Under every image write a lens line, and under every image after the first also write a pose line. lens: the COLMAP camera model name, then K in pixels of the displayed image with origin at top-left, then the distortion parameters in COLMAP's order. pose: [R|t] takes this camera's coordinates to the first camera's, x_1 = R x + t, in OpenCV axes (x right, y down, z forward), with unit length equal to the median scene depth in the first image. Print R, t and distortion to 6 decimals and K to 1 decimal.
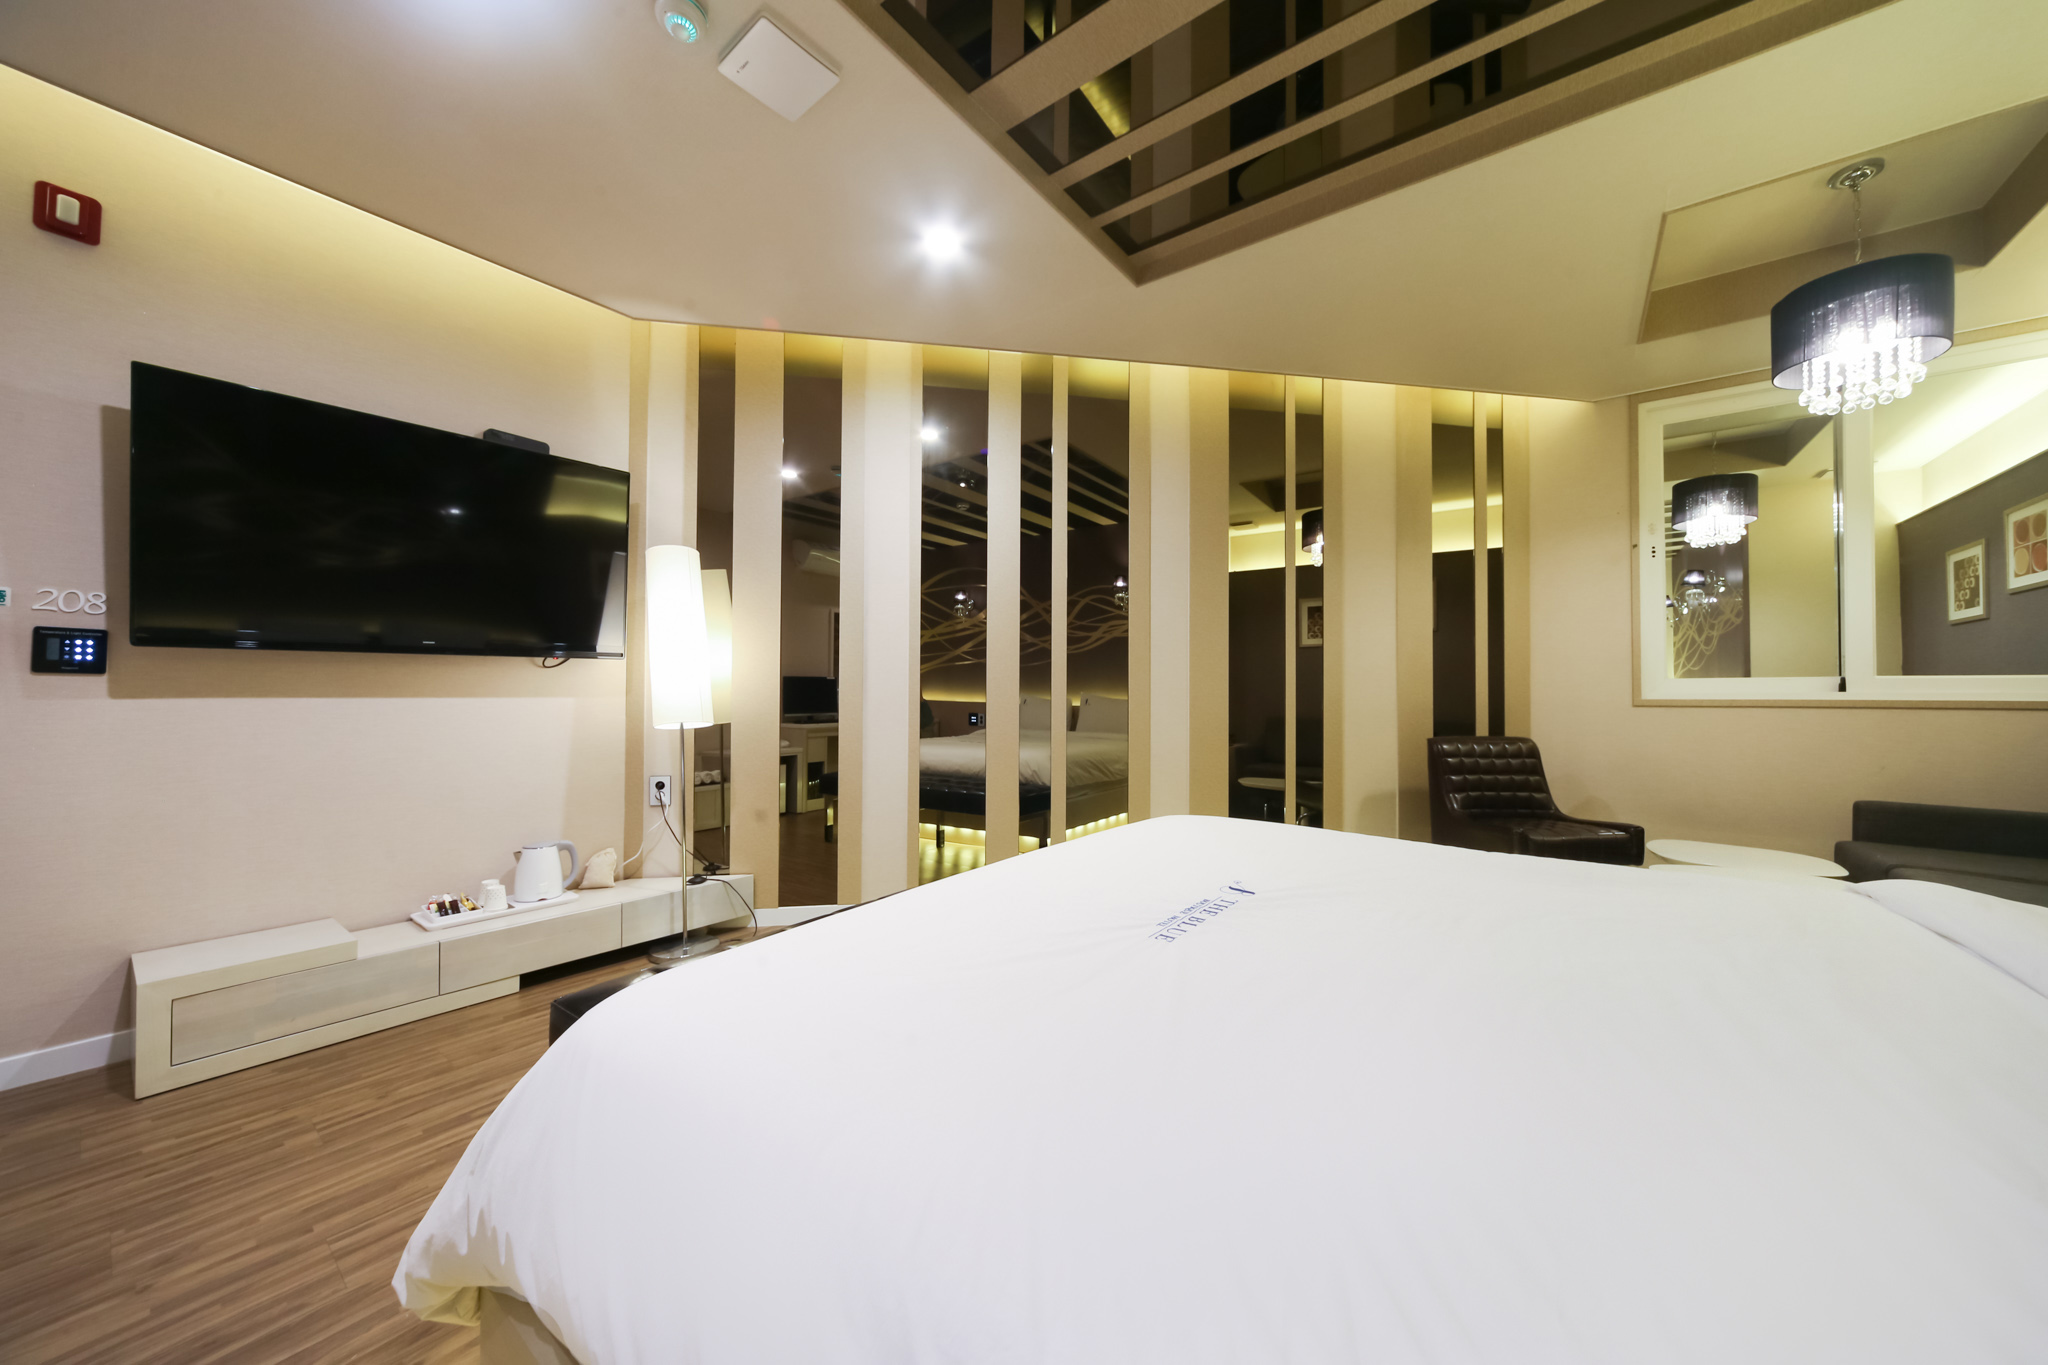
lens RADIAL K [[695.3, 0, 1024.0], [0, 695.3, 682.5], [0, 0, 1]] dist [-0.000527, 0.000079]
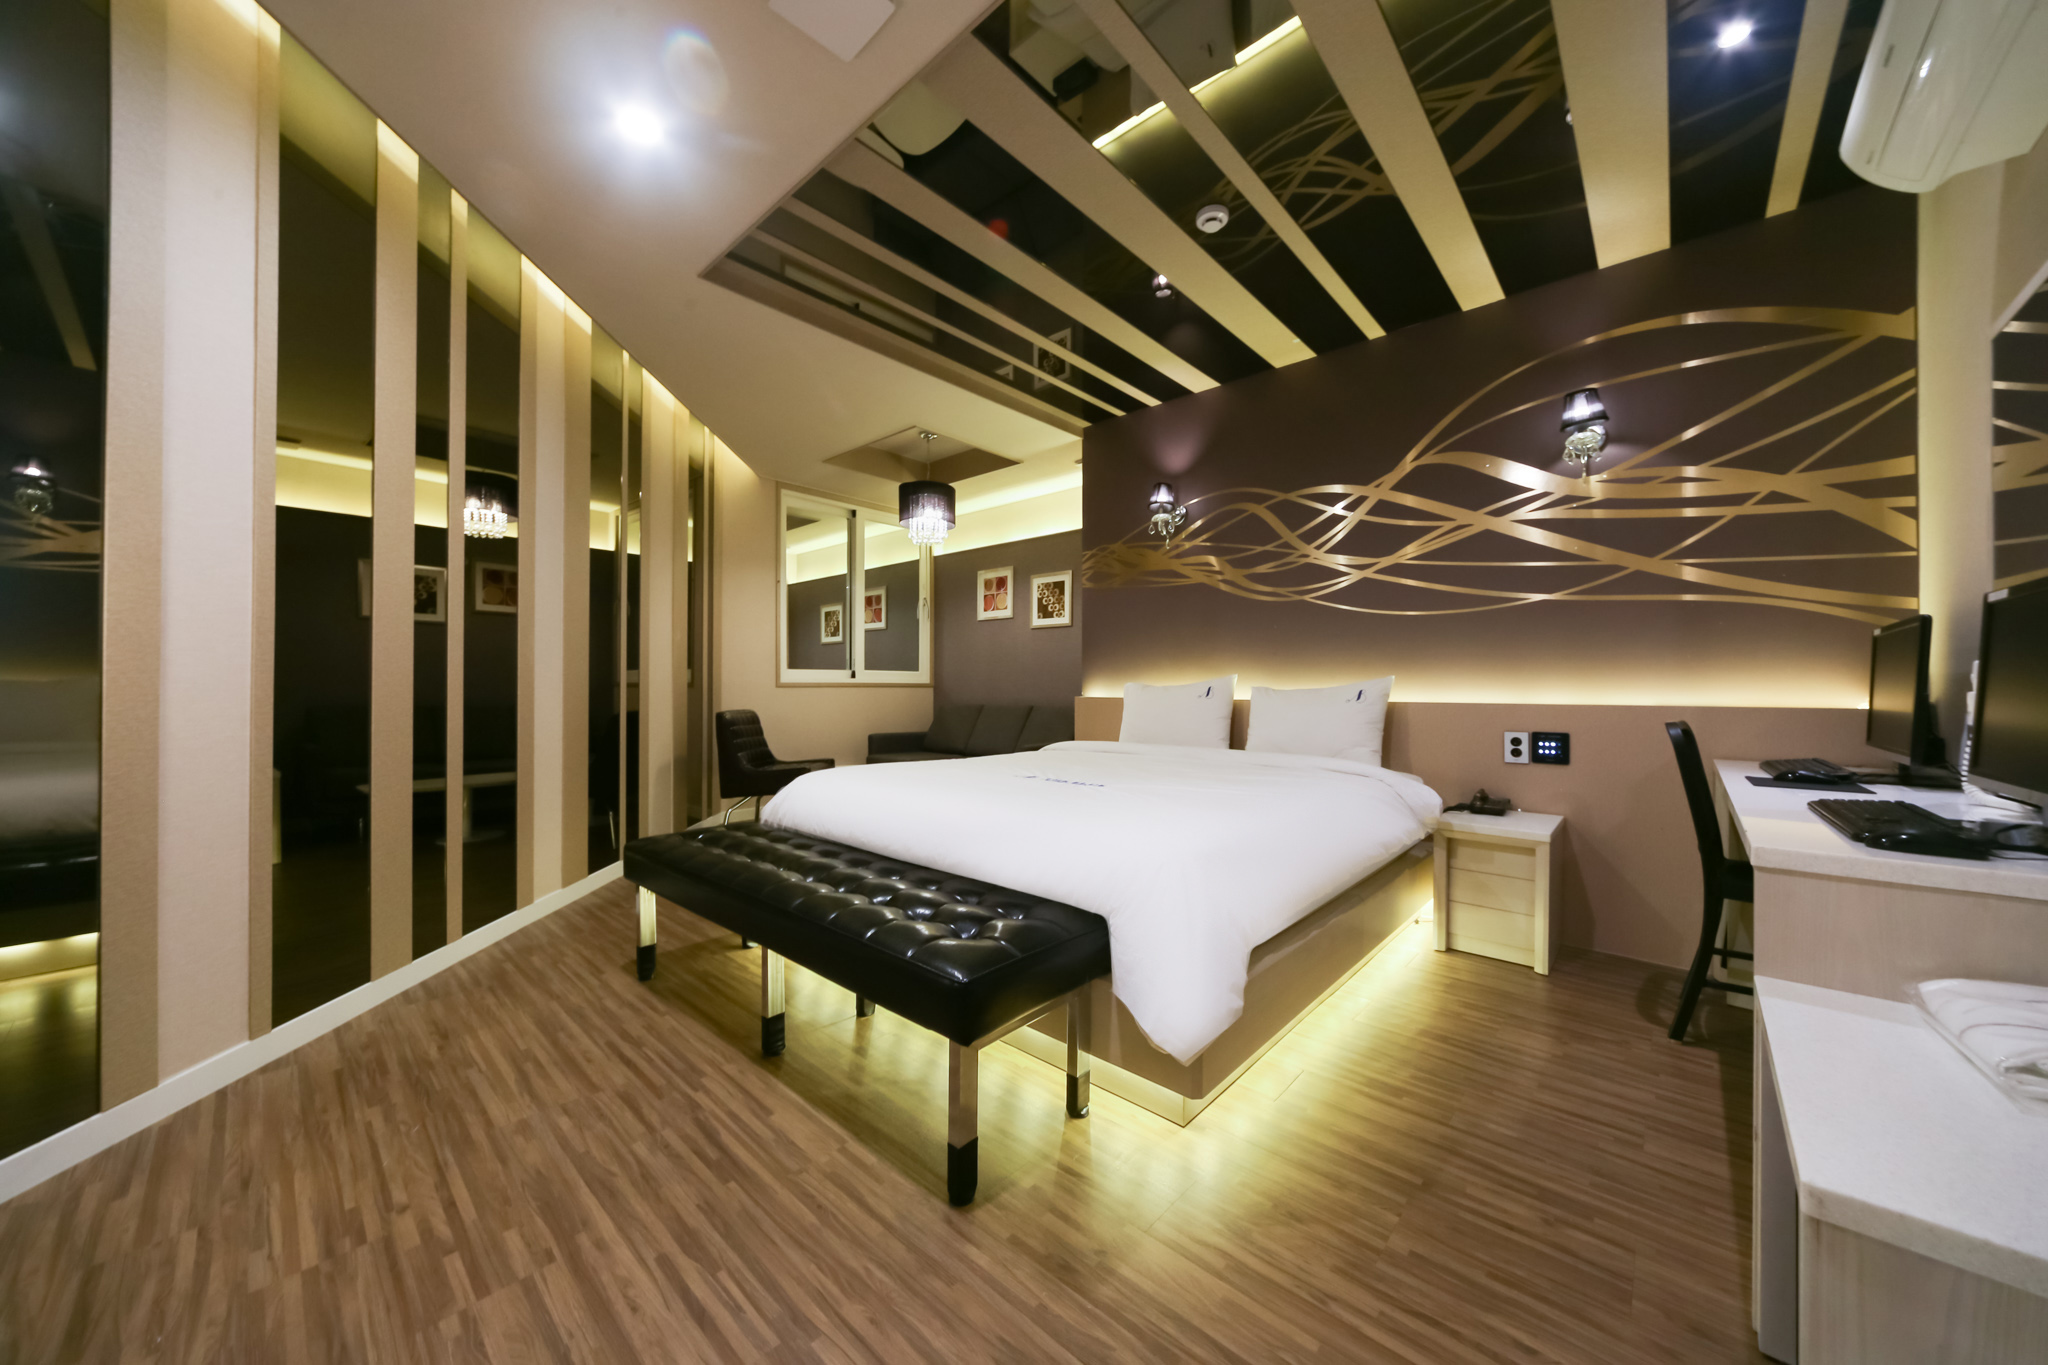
lens RADIAL K [[709.9, 0, 1034.1], [0, 709.9, 685.7], [0, 0, 1]] dist [-0.001914, 0.000440]
pose [[0.090375, -0.000019, 0.995908, -0.546966], [-0.014988, 0.999887, 0.001379, 0.018497], [-0.995795, -0.015051, 0.090365, 0.267724]]
